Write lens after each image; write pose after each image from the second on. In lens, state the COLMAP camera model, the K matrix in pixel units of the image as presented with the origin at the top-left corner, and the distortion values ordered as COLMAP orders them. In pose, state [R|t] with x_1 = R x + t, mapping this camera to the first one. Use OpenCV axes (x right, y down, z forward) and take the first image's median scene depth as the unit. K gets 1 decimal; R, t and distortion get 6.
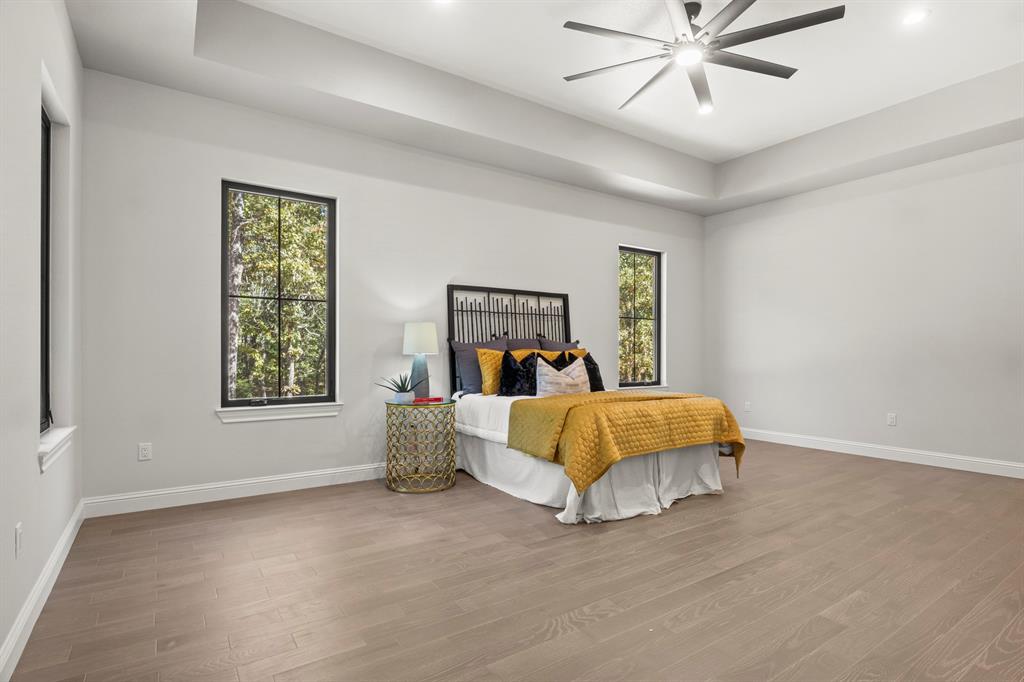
lens RADIAL K [[519.3, 0, 514.4], [0, 519.3, 354.7], [0, 0, 1]] dist [-0.003654, -0.000361]
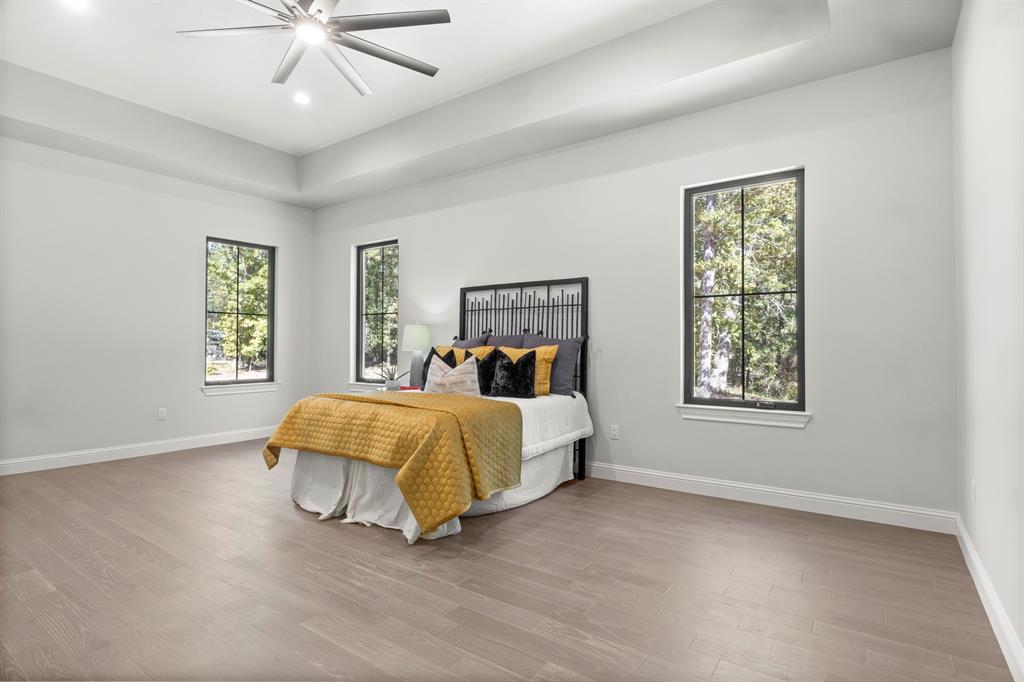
lens RADIAL K [[536.9, 0, 512.0], [0, 536.9, 341.0], [0, 0, 1]] dist [0.000053, 0.000052]
pose [[0.327004, -0.017929, -0.944853, 0.919814], [-0.011647, 0.999668, -0.023000, 0.001720], [0.944951, 0.018526, 0.326687, 0.687076]]
